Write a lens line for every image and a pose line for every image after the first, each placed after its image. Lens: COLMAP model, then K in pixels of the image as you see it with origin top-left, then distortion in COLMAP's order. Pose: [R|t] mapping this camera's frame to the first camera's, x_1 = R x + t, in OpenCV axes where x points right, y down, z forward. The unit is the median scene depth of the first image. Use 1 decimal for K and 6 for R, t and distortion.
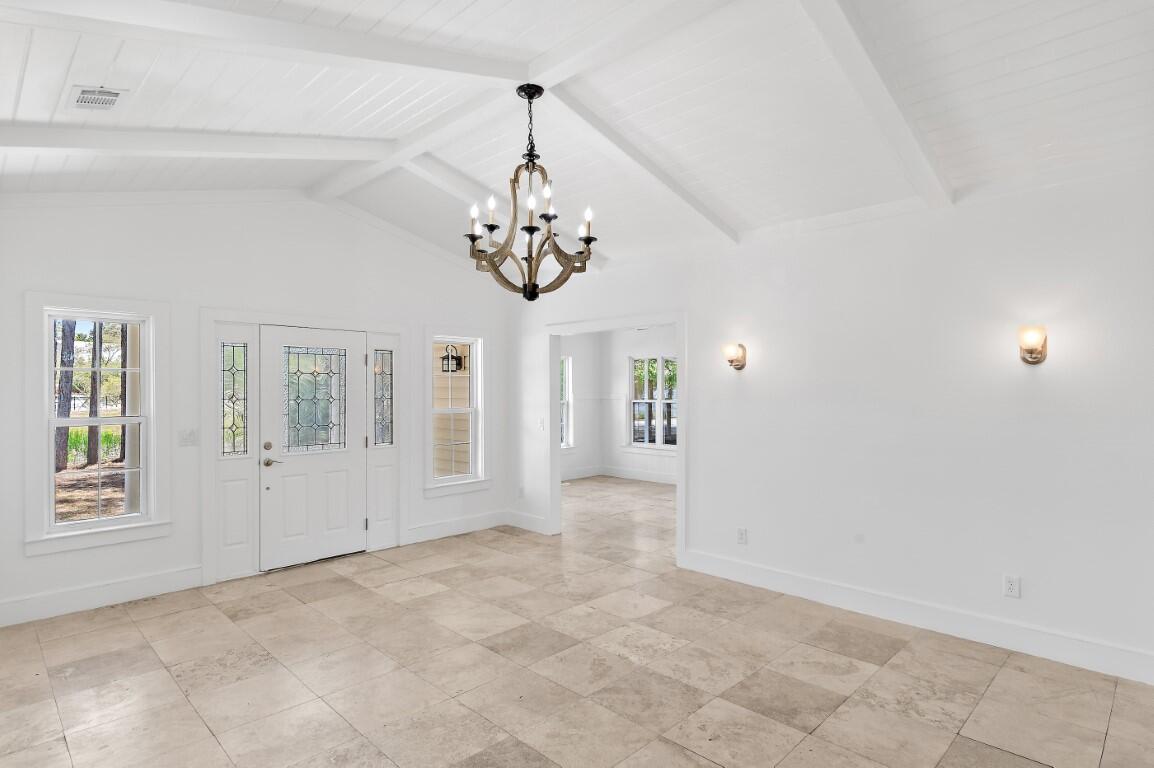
lens RADIAL K [[604.8, 0, 577.0], [0, 604.8, 384.0], [0, 0, 1]] dist [0.001523, -0.000259]
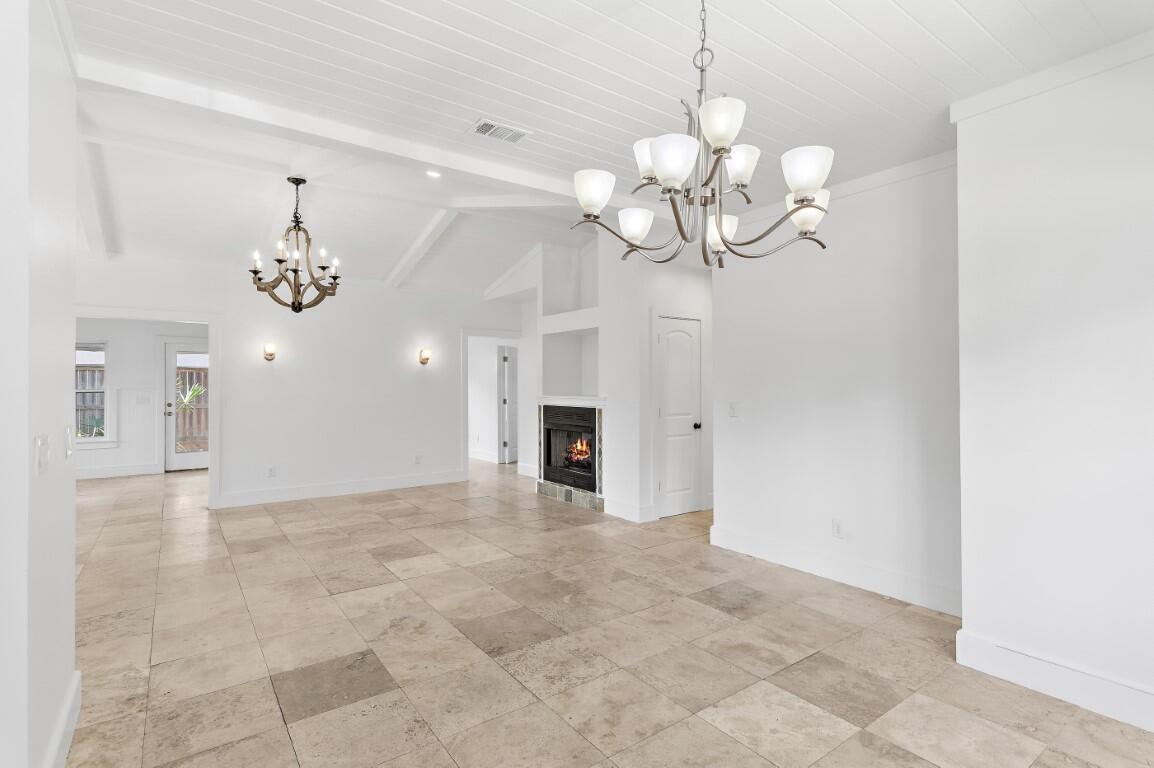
lens RADIAL K [[558.2, 0, 579.8], [0, 558.2, 379.6], [0, 0, 1]] dist [-0.000882, -0.000322]
pose [[0.156802, 0.009641, 0.987583, -1.260853], [-0.003259, 0.999952, -0.009245, 0.044057], [-0.987625, -0.001769, 0.156826, 0.042185]]
